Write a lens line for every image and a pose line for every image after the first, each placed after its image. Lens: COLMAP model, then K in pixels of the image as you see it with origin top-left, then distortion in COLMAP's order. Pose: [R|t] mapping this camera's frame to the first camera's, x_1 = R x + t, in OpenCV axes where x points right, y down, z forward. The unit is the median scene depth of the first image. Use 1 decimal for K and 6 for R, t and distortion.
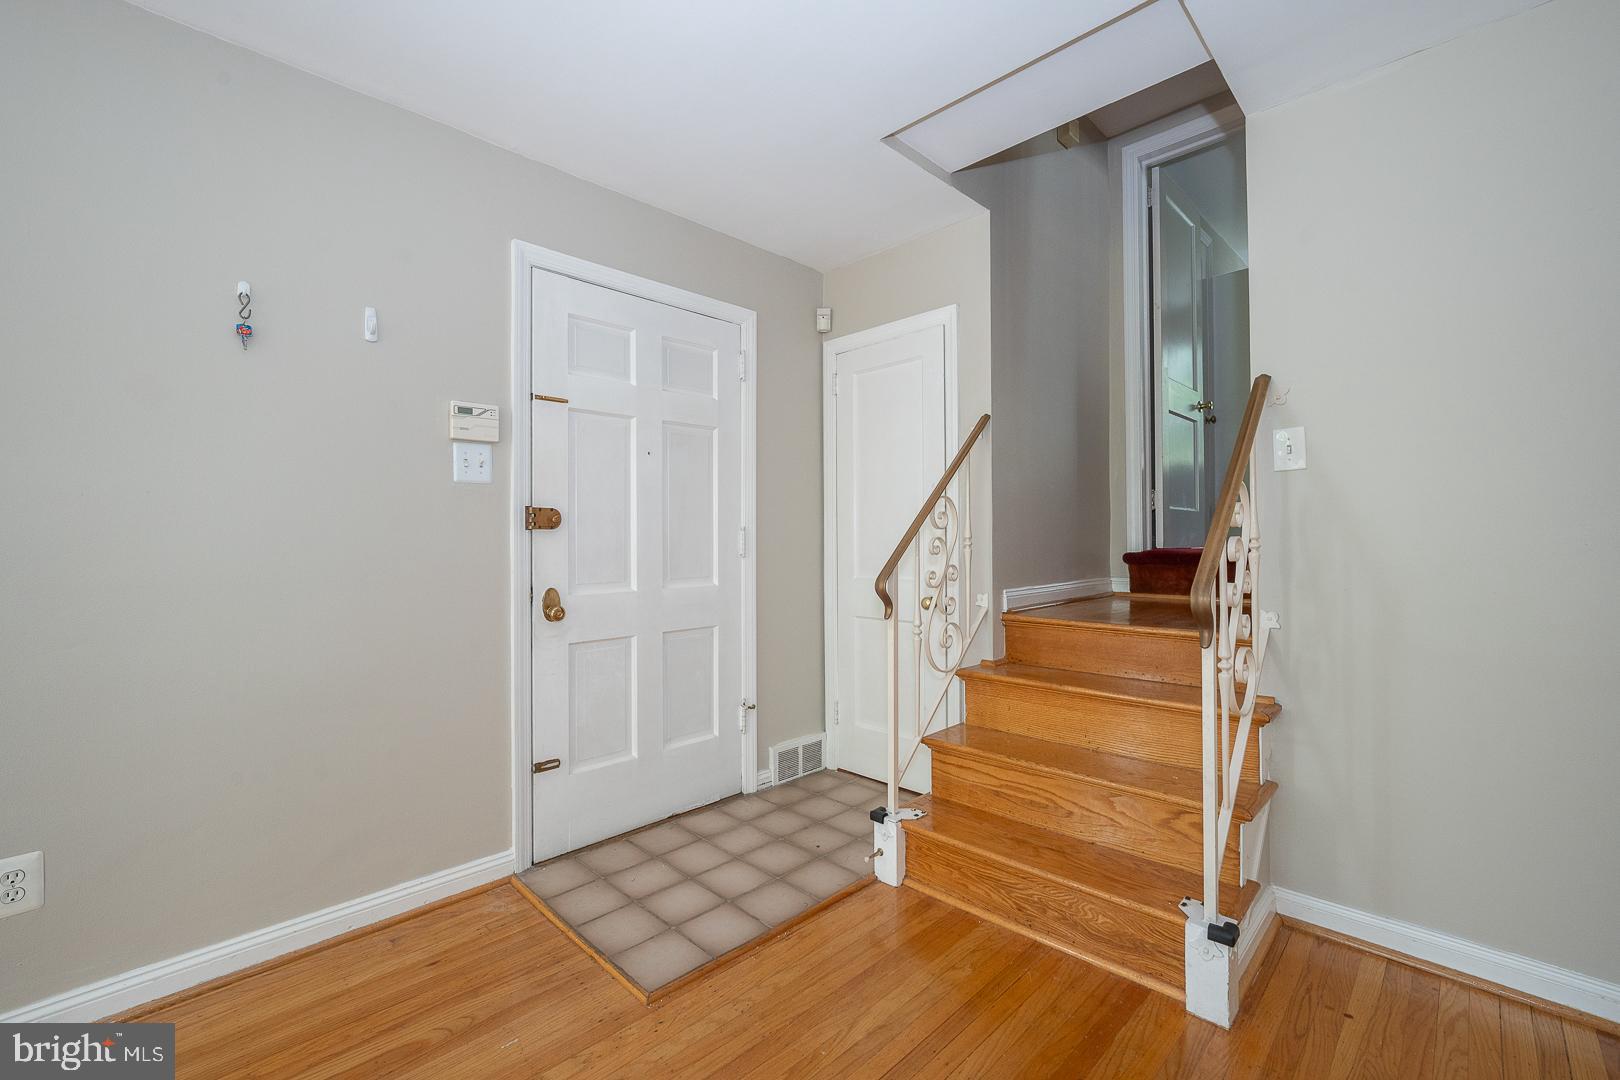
lens RADIAL K [[680.3, 0, 808.7], [0, 680.3, 536.9], [0, 0, 1]] dist [-0.012437, 0.003850]
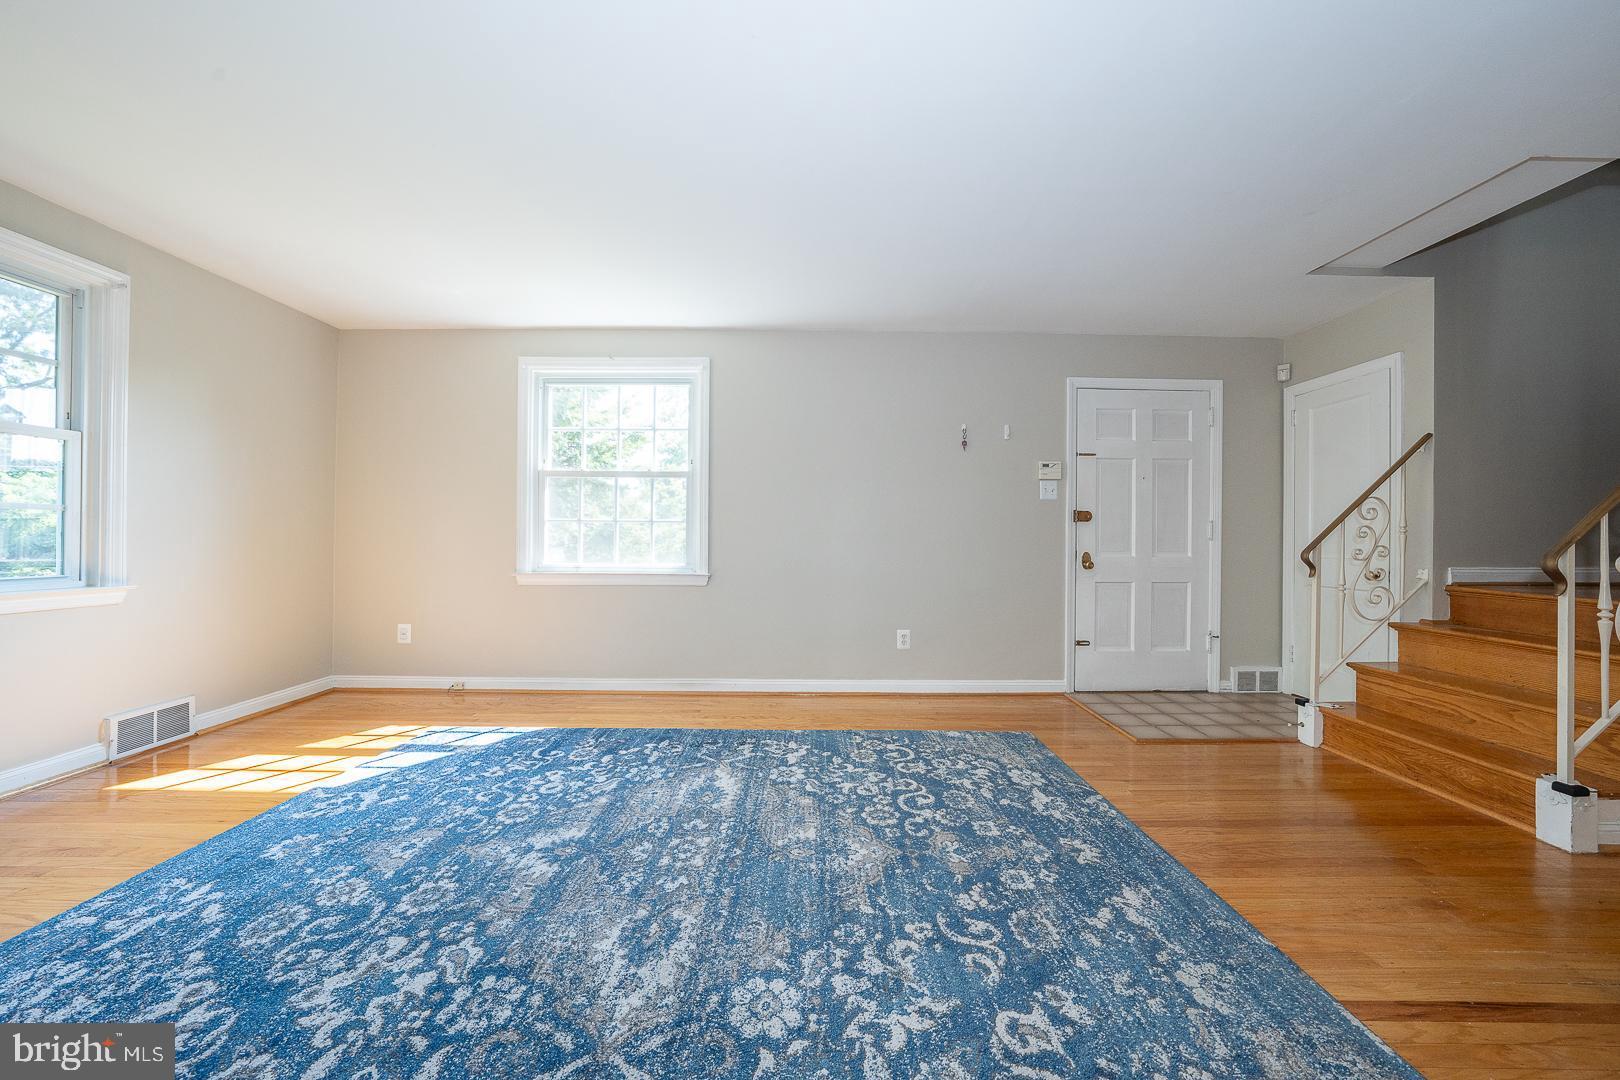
lens RADIAL K [[553.8, 0, 815.3], [0, 553.8, 536.3], [0, 0, 1]] dist [-0.021538, 0.002518]
pose [[0.714905, 0.010112, -0.699149, 0.158826], [-0.008316, 0.999948, 0.005958, 0.025772], [0.699172, 0.001555, 0.714951, -0.632756]]
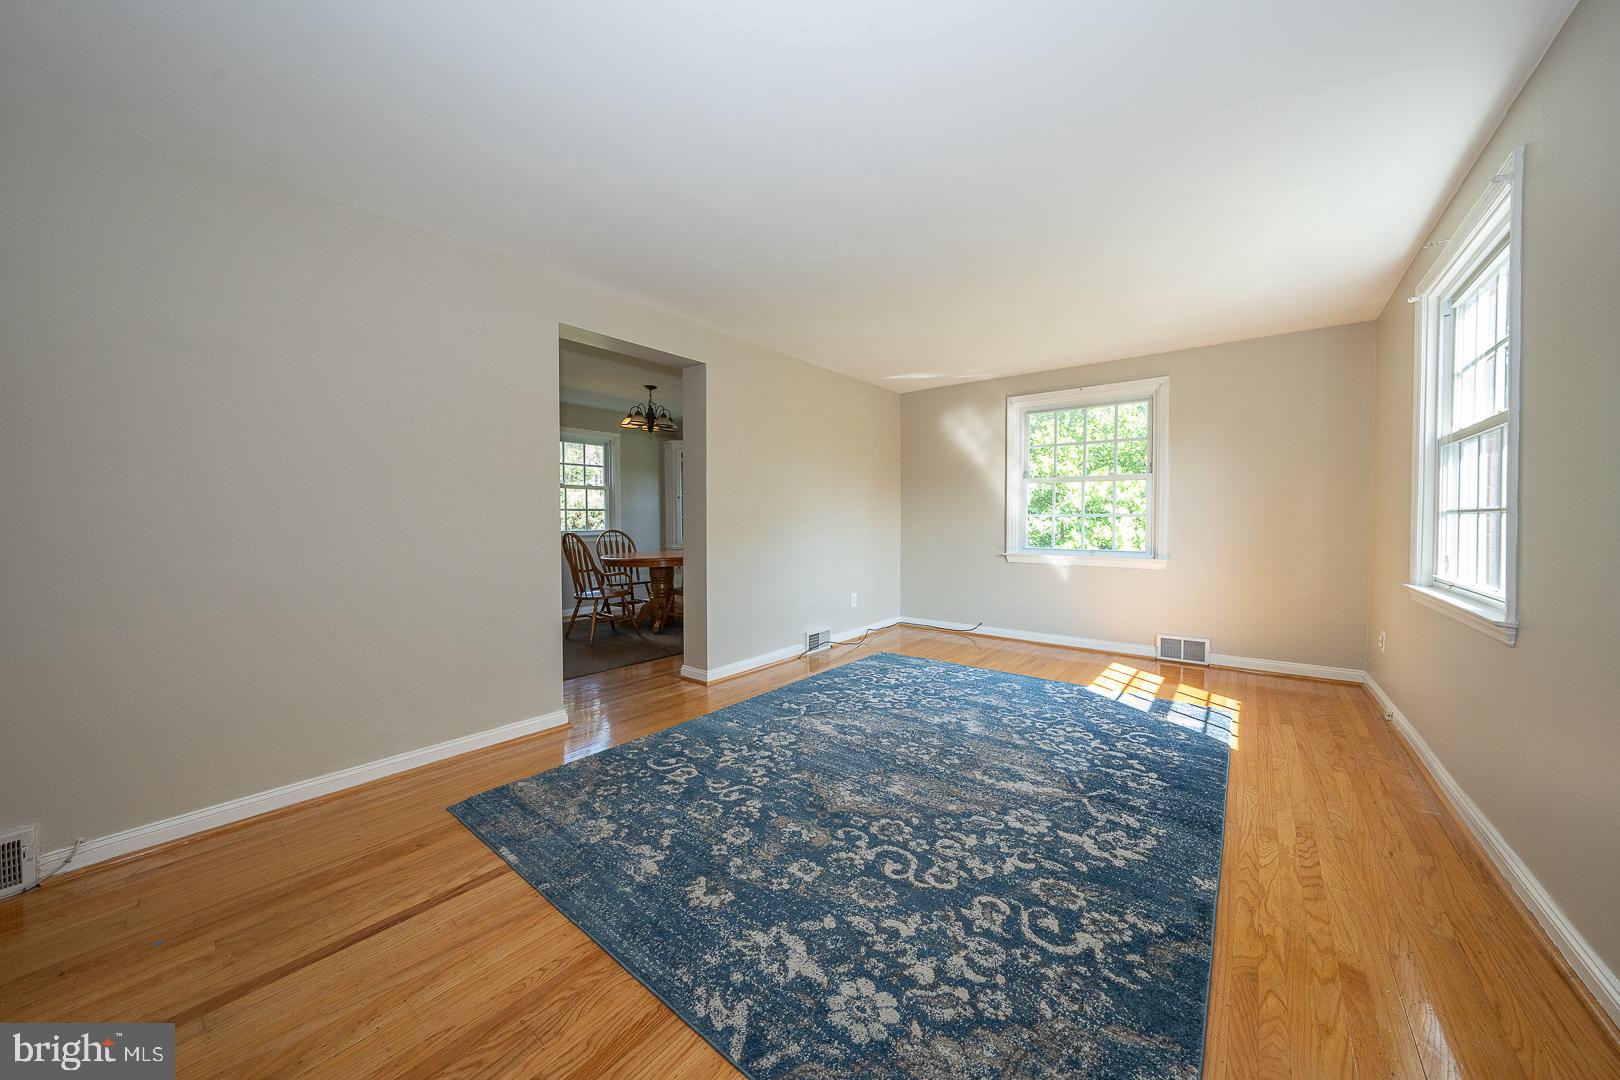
lens RADIAL K [[553.8, 0, 812.8], [0, 553.8, 535.8], [0, 0, 1]] dist [-0.021538, 0.002518]
pose [[-0.993210, 0.011035, -0.115812, -0.148785], [0.008487, 0.999712, 0.022467, 0.008702], [0.116026, 0.021331, -0.993017, 0.795838]]
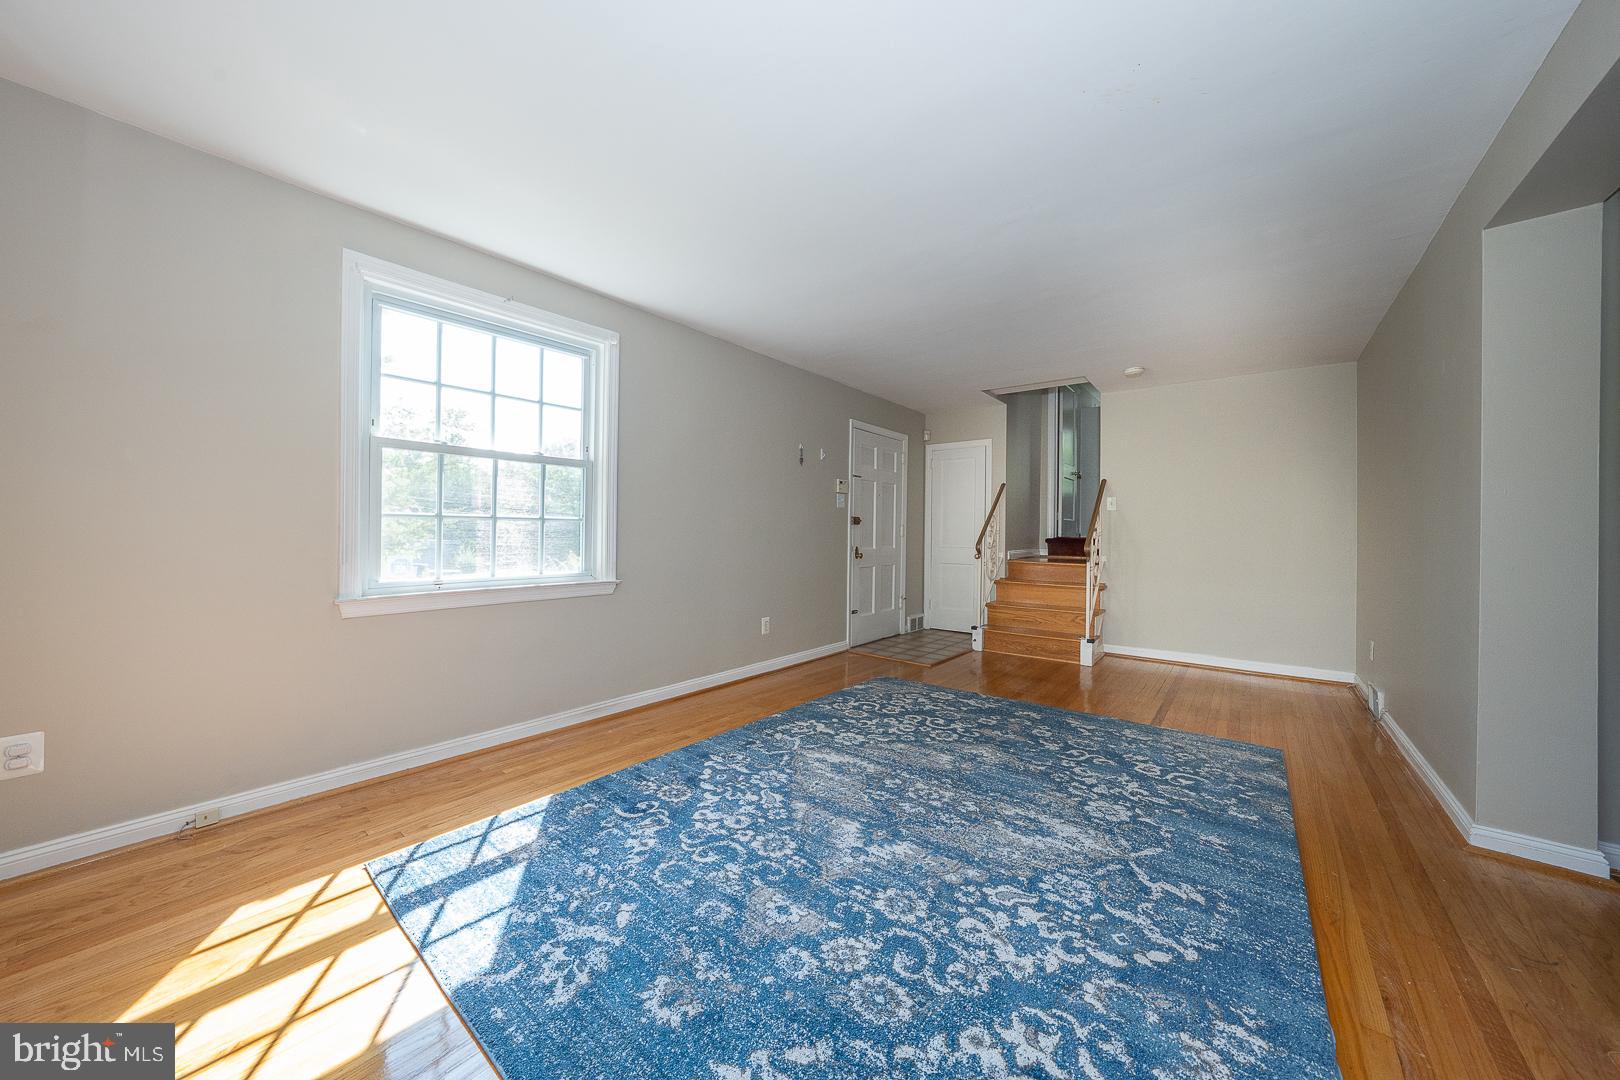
lens RADIAL K [[553.8, 0, 807.8], [0, 553.8, 537.0], [0, 0, 1]] dist [-0.021538, 0.002518]
pose [[0.993872, 0.015661, 0.109424, -0.778420], [-0.017266, 0.999757, 0.013733, 0.009879], [-0.109182, -0.015538, 0.993900, -1.117350]]
